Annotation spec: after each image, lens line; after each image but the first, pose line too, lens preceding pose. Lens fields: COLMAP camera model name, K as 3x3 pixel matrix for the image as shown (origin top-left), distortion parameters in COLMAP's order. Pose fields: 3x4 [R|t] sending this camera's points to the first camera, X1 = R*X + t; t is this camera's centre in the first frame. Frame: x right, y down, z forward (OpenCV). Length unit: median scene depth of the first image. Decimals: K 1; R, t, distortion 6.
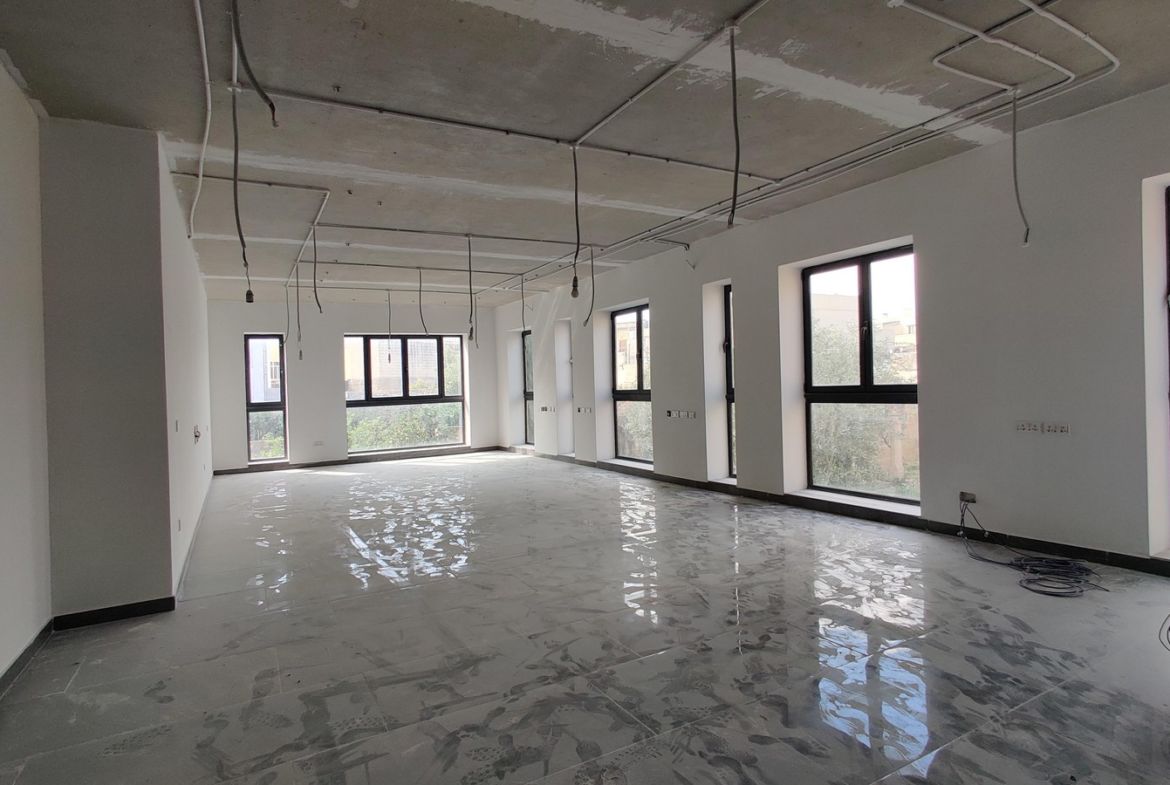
lens RADIAL K [[619.0, 0, 585.0], [0, 619.0, 392.5], [0, 0, 1]] dist [-0.000521, 0.000302]
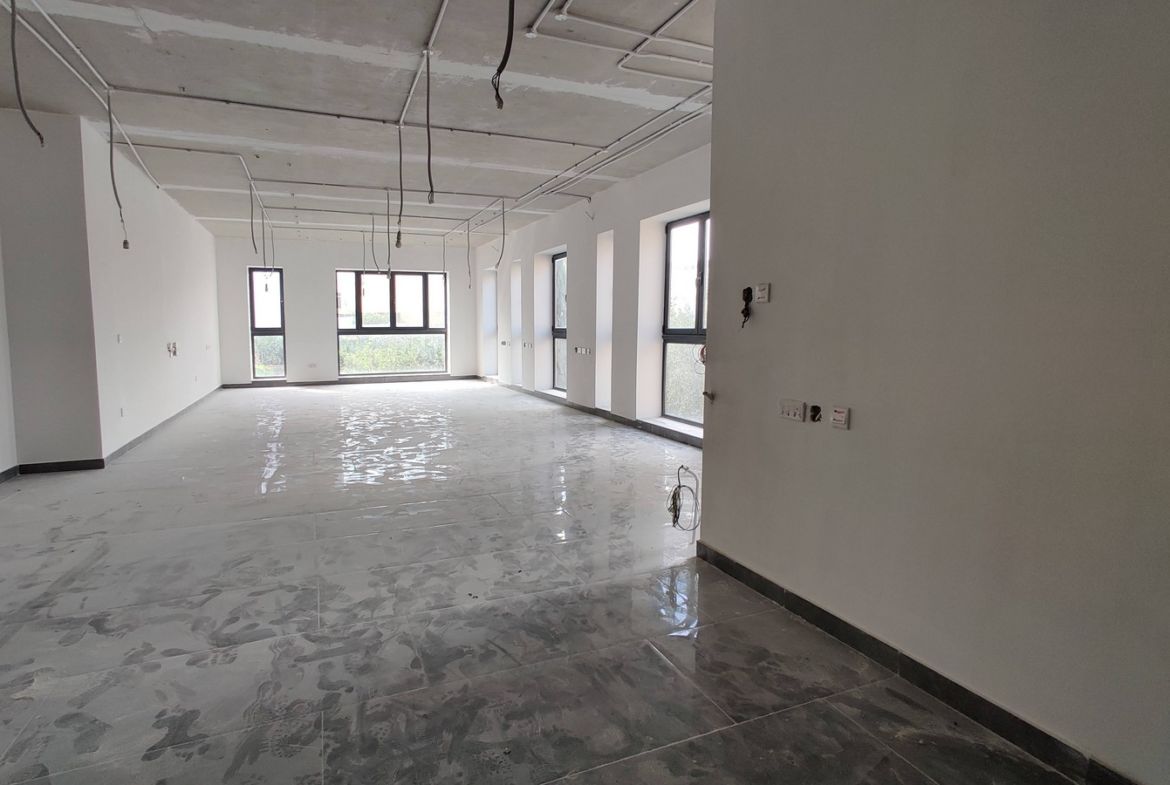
lens RADIAL K [[619.0, 0, 585.0], [0, 619.0, 392.5], [0, 0, 1]] dist [-0.000521, 0.000302]
pose [[0.994033, 0.046303, -0.098764, 0.189790], [-0.036434, 0.994371, 0.099491, -0.000278], [0.102815, -0.095299, 0.990125, -0.091235]]
